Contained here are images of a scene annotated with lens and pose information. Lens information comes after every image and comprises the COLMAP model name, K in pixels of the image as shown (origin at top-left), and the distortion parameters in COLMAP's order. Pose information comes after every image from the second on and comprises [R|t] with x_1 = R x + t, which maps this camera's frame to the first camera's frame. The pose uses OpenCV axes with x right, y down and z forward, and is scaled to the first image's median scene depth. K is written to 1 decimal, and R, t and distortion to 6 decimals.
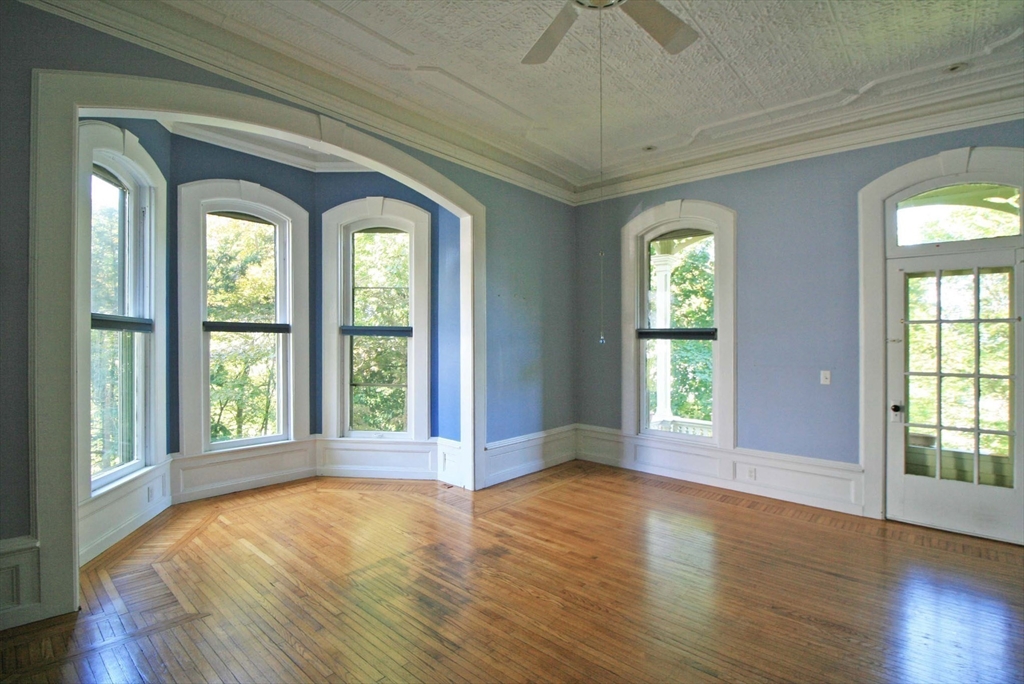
lens RADIAL K [[493.5, 0, 511.9], [0, 493.5, 338.1], [0, 0, 1]] dist [-0.000651, -0.011551]
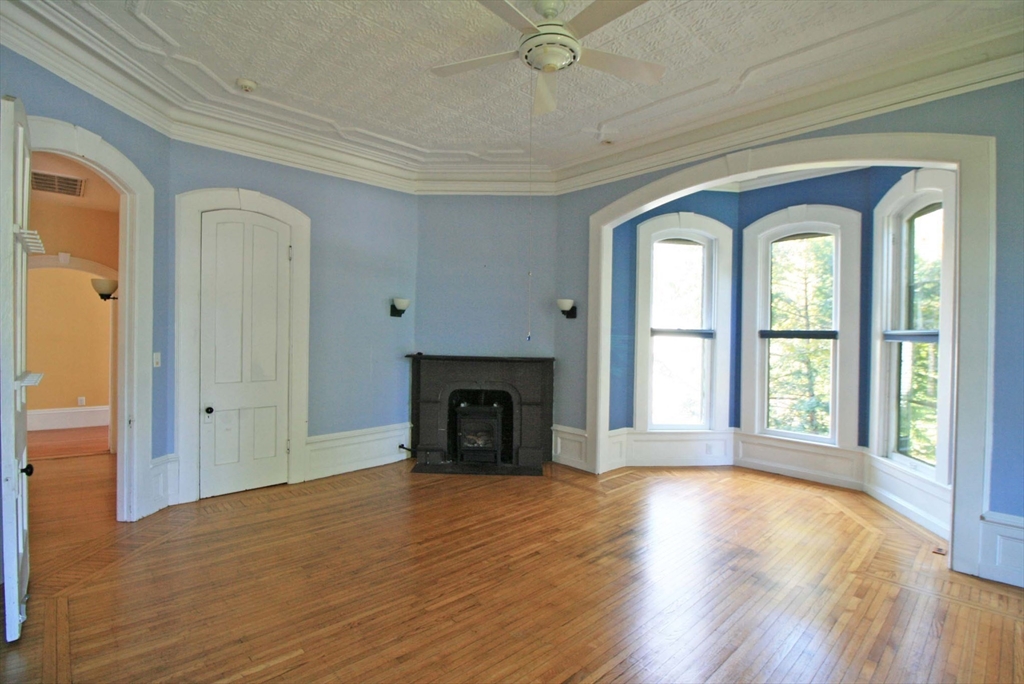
lens RADIAL K [[480.8, 0, 509.3], [0, 480.8, 346.4], [0, 0, 1]] dist [0.000637, -0.000191]
pose [[-0.096949, 0.003432, -0.995283, 0.664154], [-0.018191, 0.999821, 0.005219, 0.012714], [0.995123, 0.018611, -0.096869, 0.477342]]
